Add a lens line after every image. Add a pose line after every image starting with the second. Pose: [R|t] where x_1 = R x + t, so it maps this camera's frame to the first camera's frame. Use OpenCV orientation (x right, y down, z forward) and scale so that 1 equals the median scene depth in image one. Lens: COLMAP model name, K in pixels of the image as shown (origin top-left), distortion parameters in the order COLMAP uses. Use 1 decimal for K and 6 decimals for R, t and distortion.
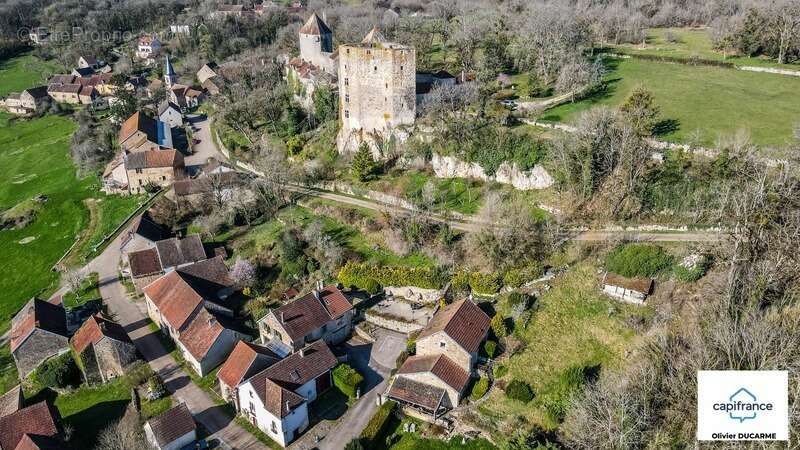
lens RADIAL K [[585.2, 0, 408.7], [0, 585.2, 209.2], [0, 0, 1]] dist [0.006948, 0.010925]
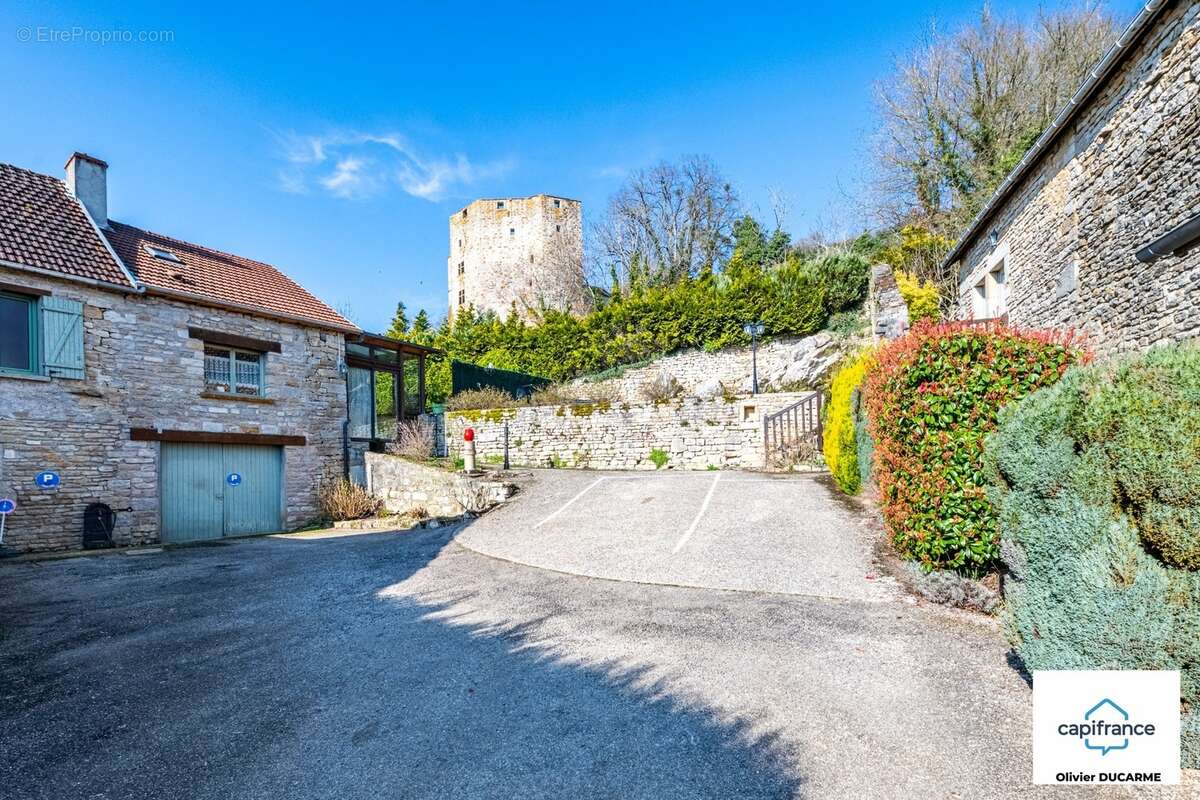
lens RADIAL K [[528.4, 0, 600.3], [0, 528.4, 467.7], [0, 0, 1]] dist [0.024885, -0.000192]
pose [[0.993506, -0.019569, 0.112080, -0.032845], [0.061195, 0.922382, -0.381401, 0.173055], [-0.095917, 0.385784, 0.917590, 0.588122]]
